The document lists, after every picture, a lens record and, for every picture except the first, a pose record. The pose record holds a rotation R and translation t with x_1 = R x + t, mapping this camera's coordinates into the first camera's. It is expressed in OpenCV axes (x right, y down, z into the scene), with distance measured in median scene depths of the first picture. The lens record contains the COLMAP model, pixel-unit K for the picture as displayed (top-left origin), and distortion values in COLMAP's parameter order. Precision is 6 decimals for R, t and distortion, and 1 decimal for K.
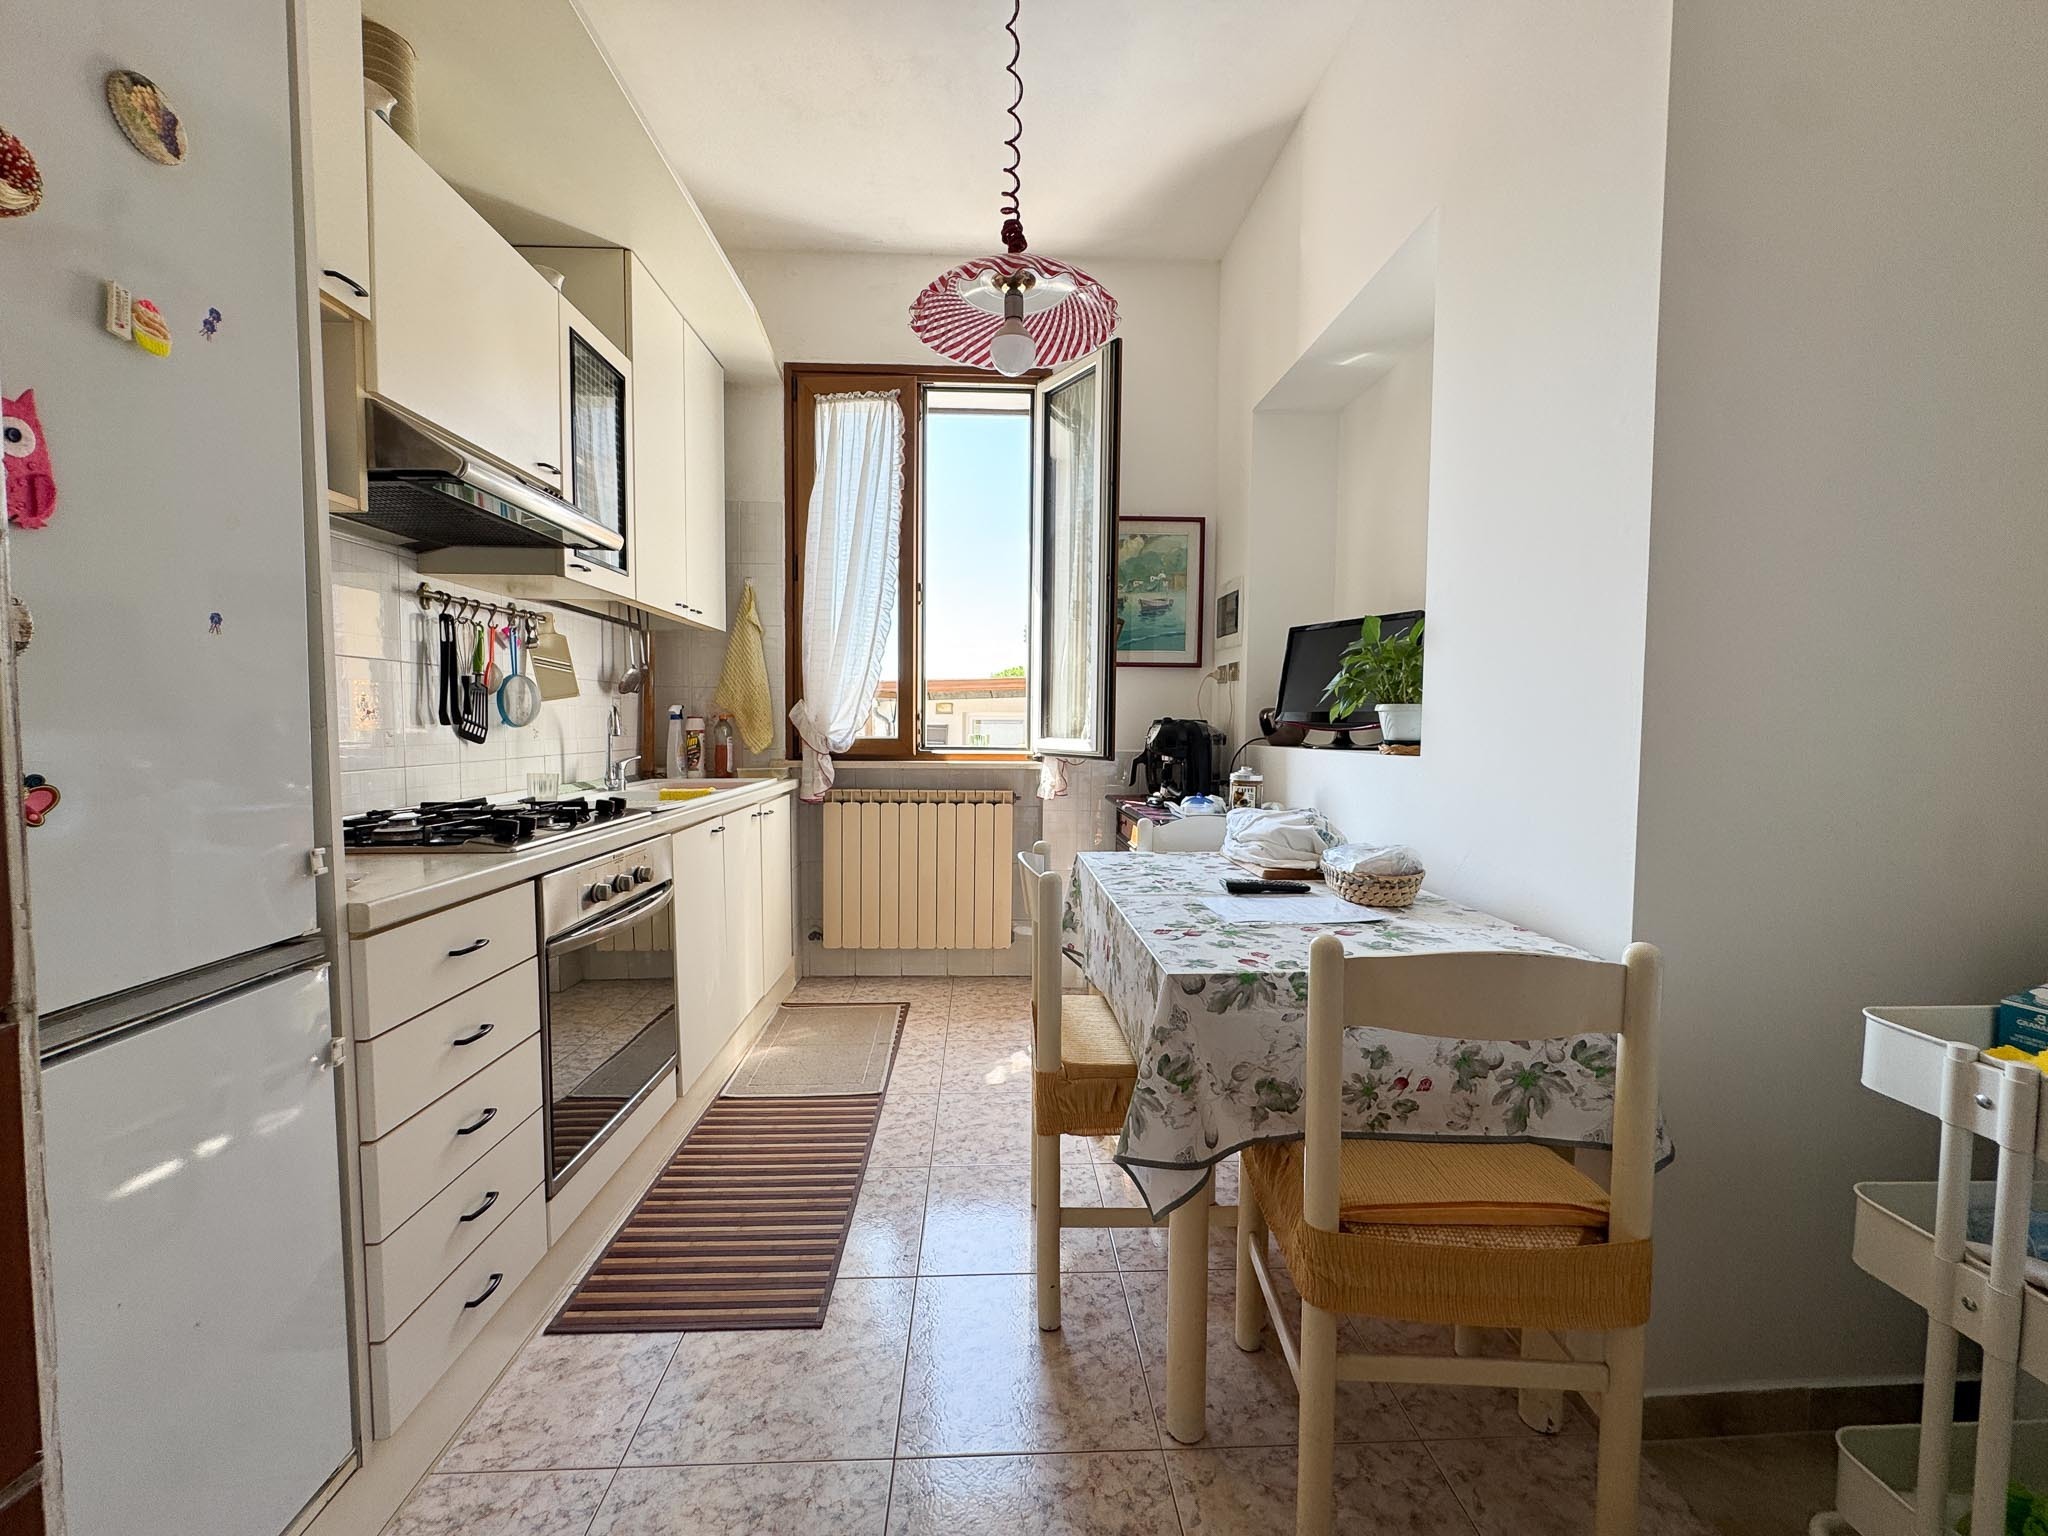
lens RADIAL K [[820.0, 0, 1023.7], [0, 820.0, 765.1], [0, 0, 1]] dist [-0.001928, -0.000101]
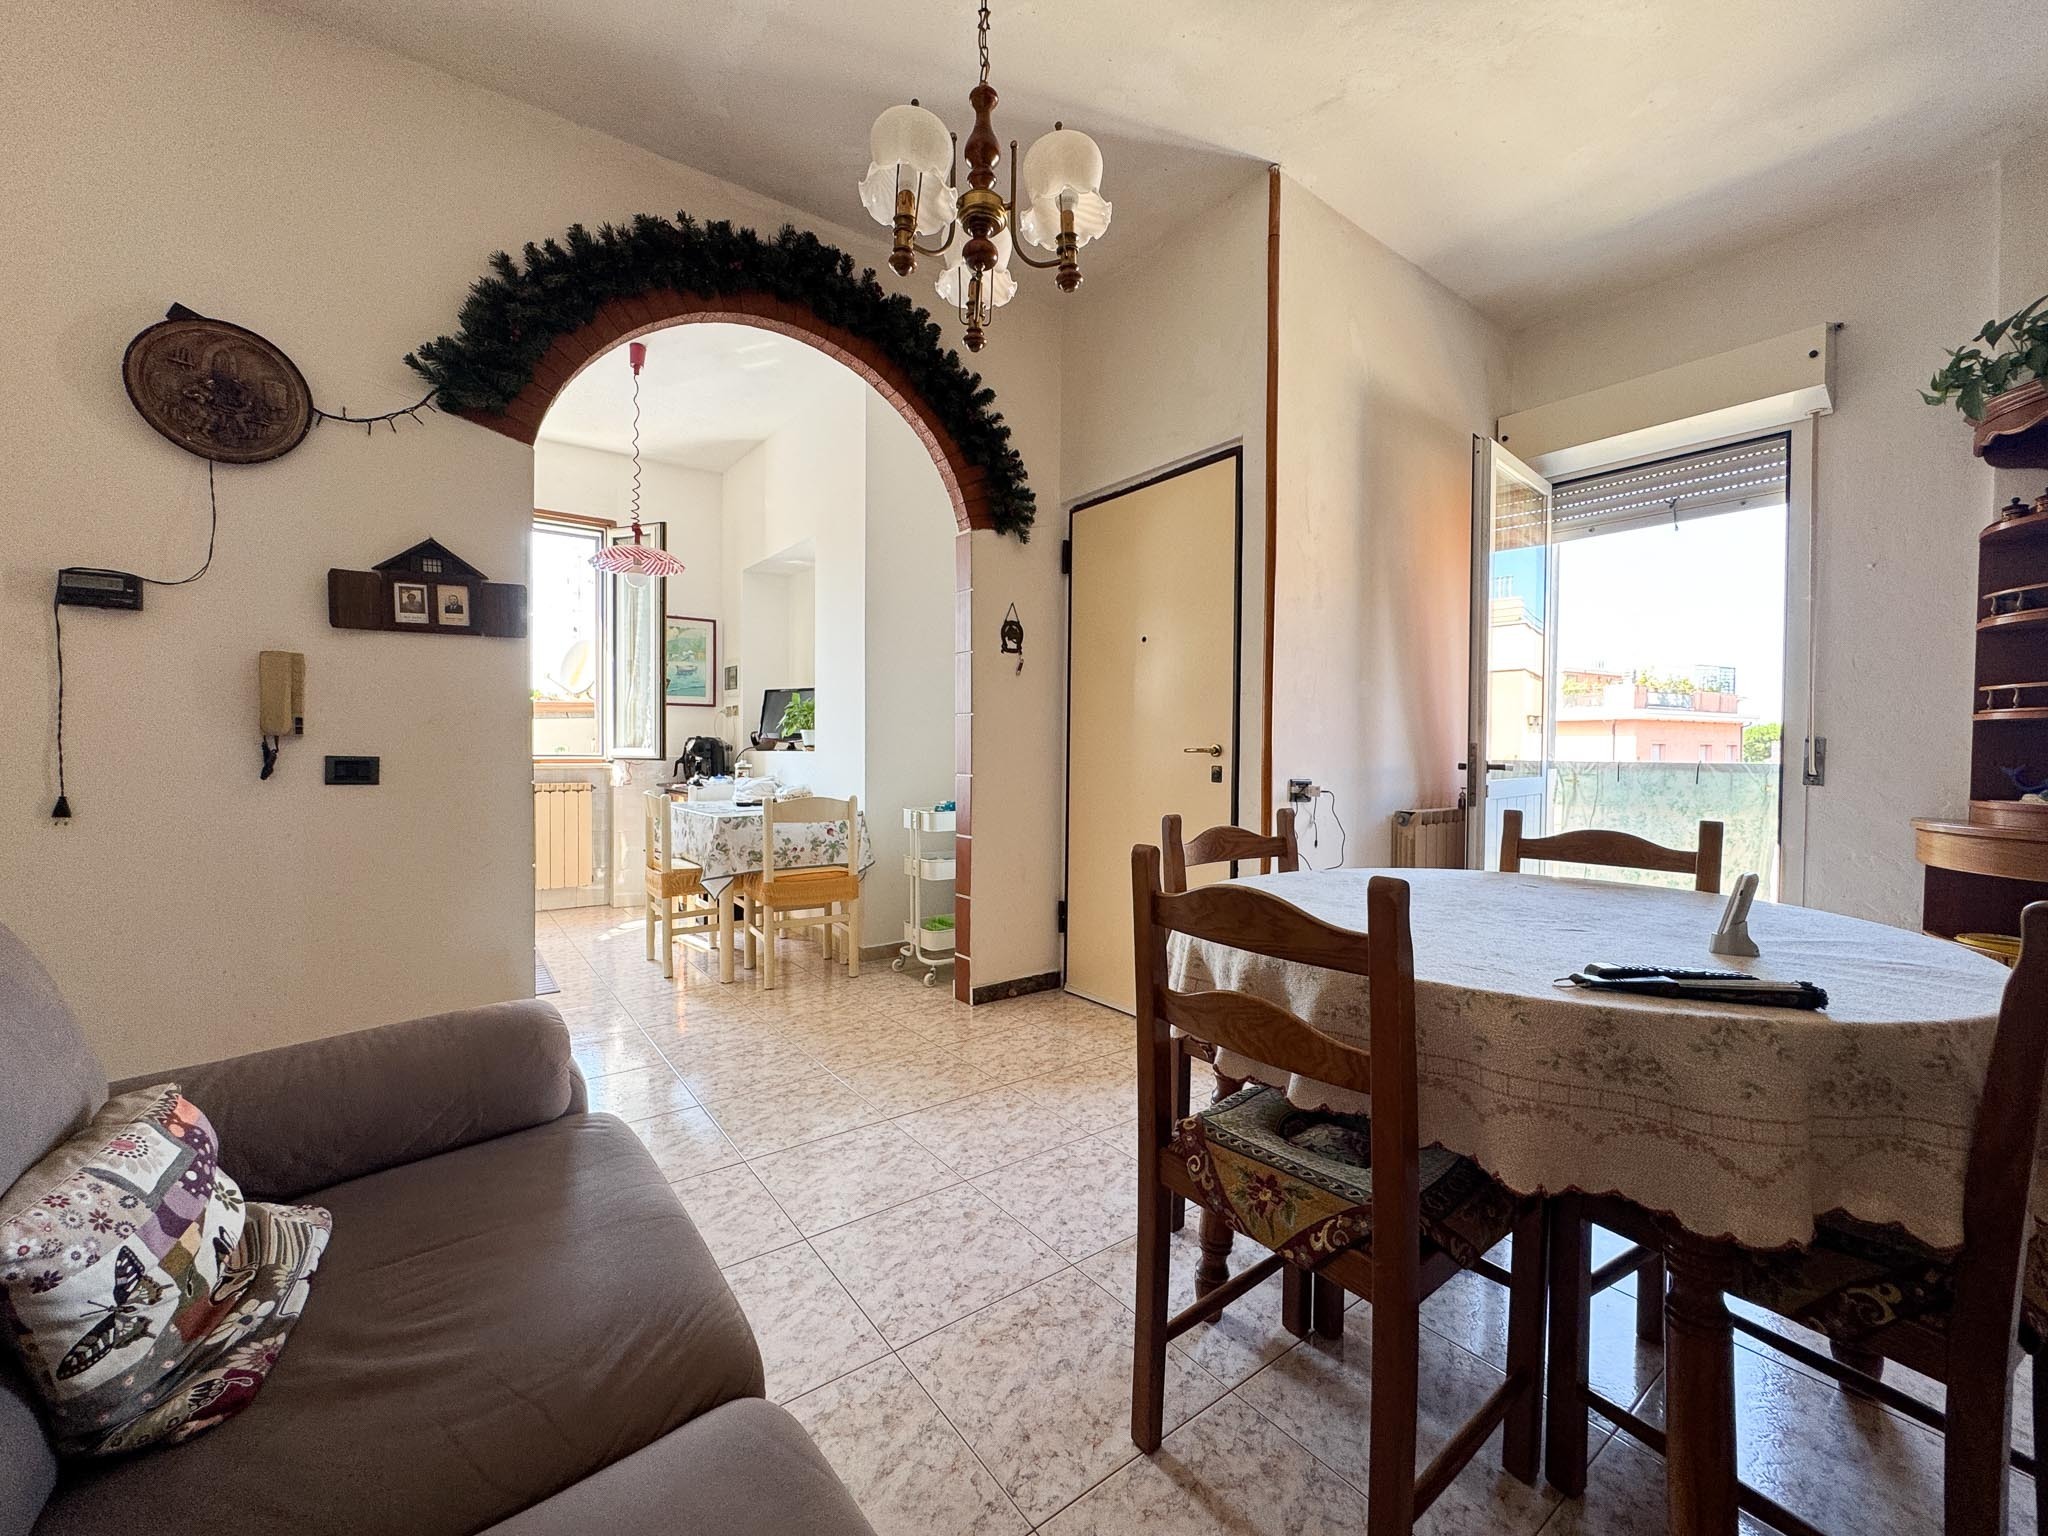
lens RADIAL K [[820.0, 0, 1023.7], [0, 820.0, 765.1], [0, 0, 1]] dist [-0.001928, -0.000101]
pose [[0.829785, -0.015170, 0.557877, -0.344670], [0.030253, 0.999383, -0.017824, 0.087091], [-0.557263, 0.031668, 0.829732, -1.292666]]
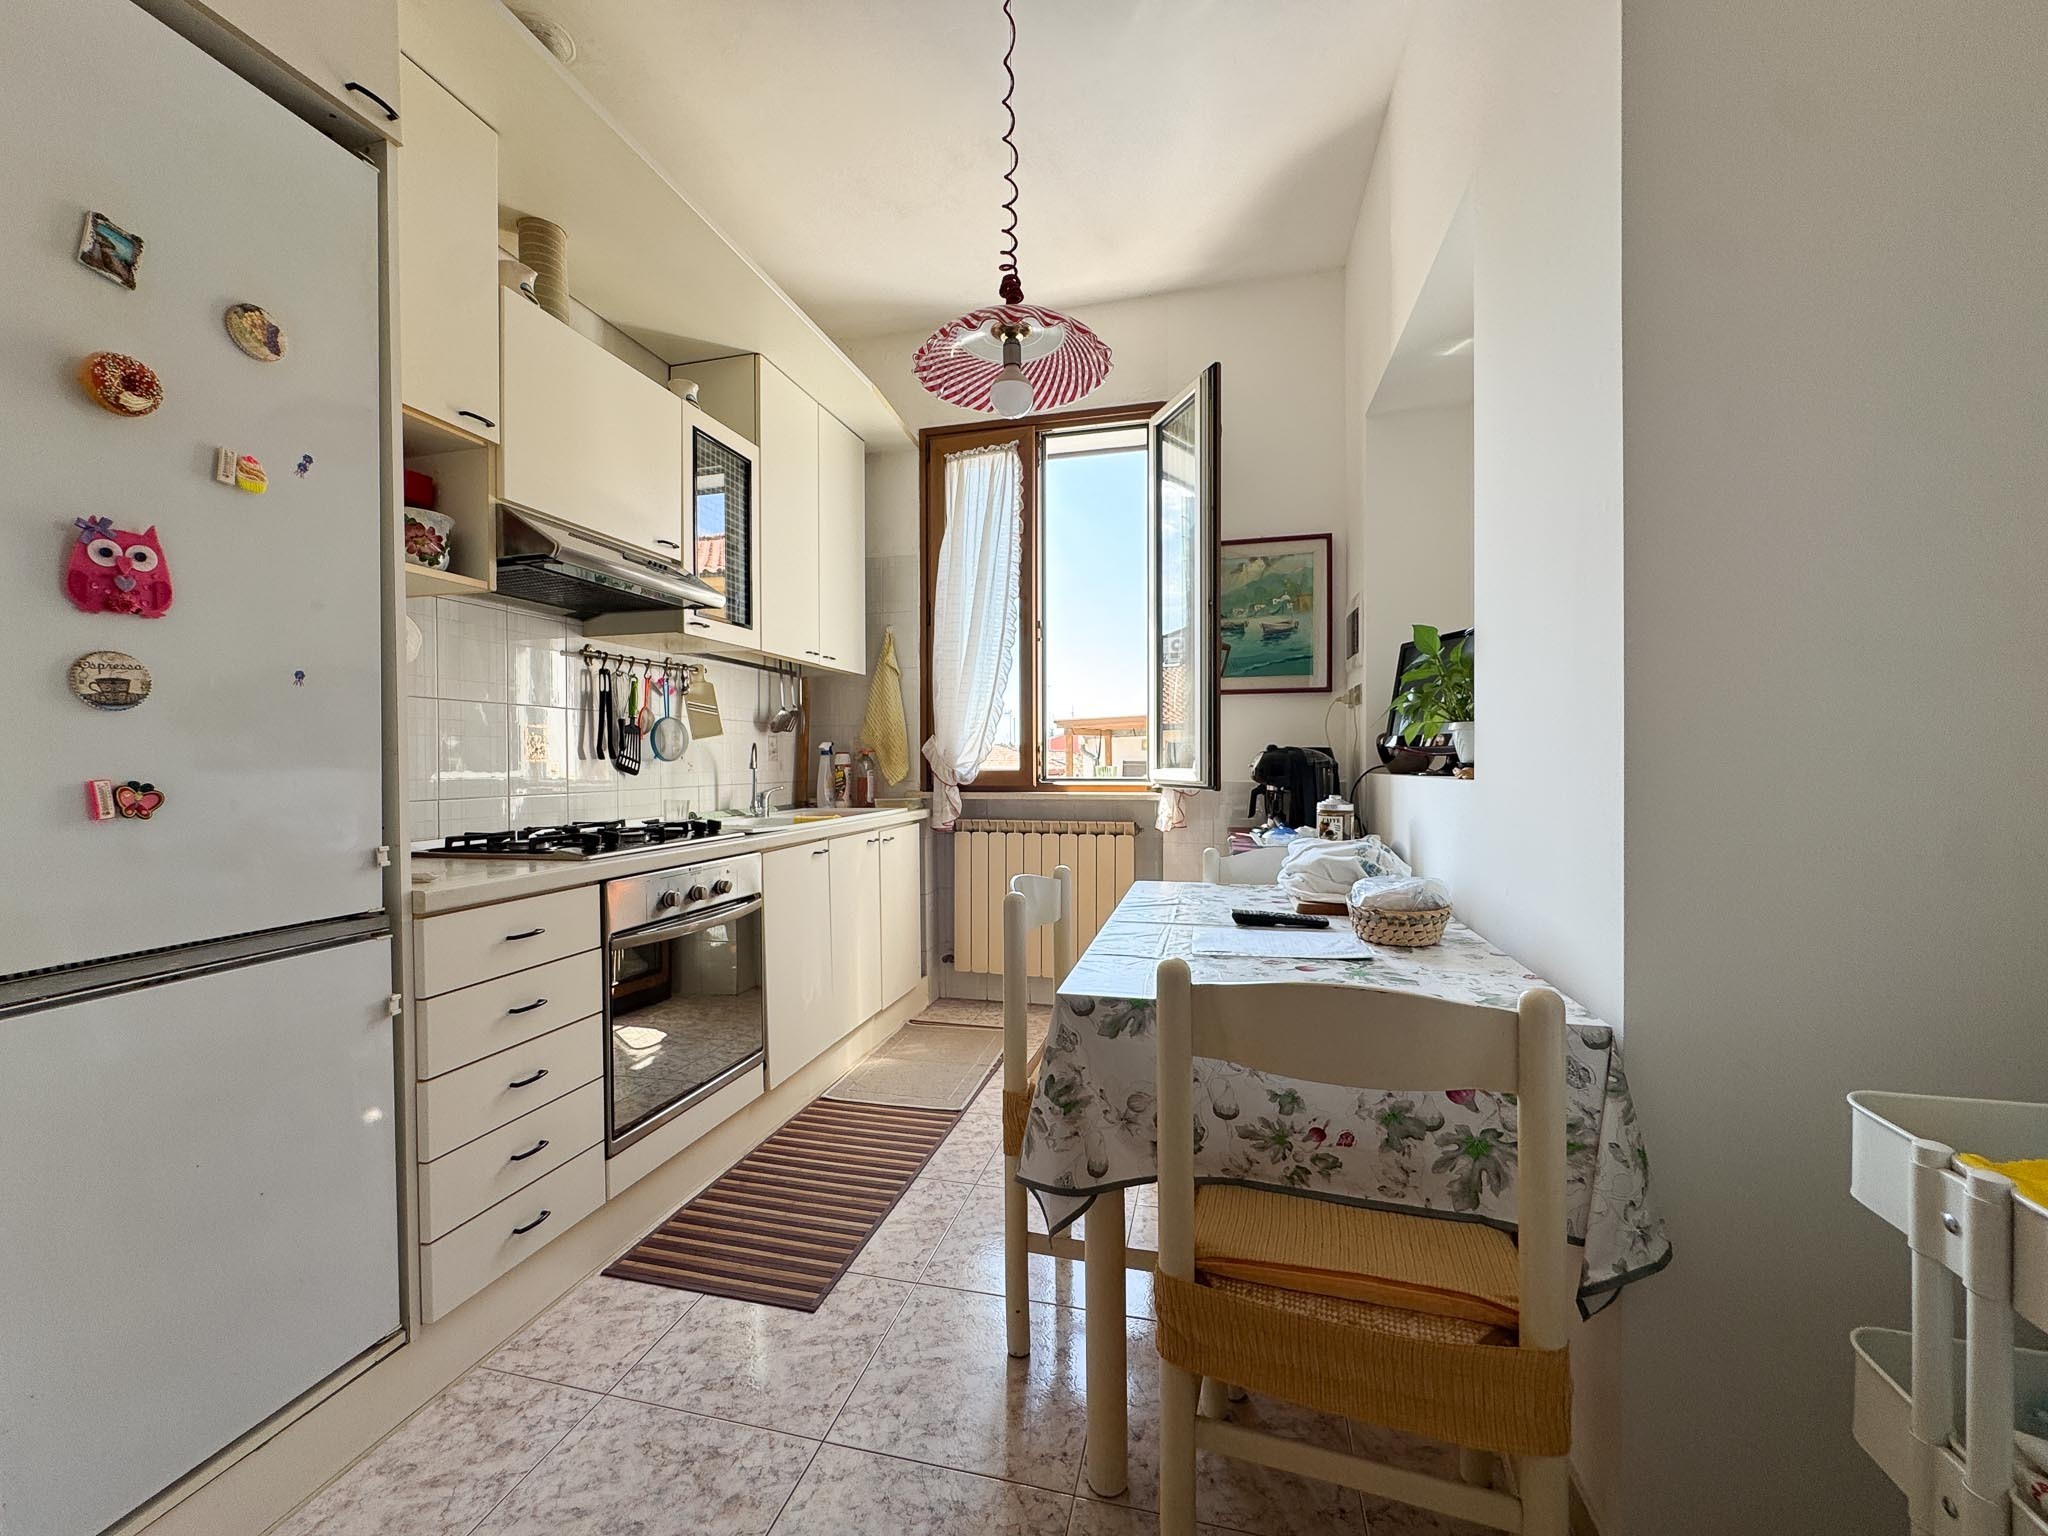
lens RADIAL K [[820.0, 0, 1023.7], [0, 820.0, 765.1], [0, 0, 1]] dist [-0.001928, -0.000101]
pose [[0.958133, -0.010535, -0.286128, 0.248785], [-0.002820, 0.998927, -0.046221, 0.014457], [0.286308, 0.045093, 0.957076, 0.014331]]
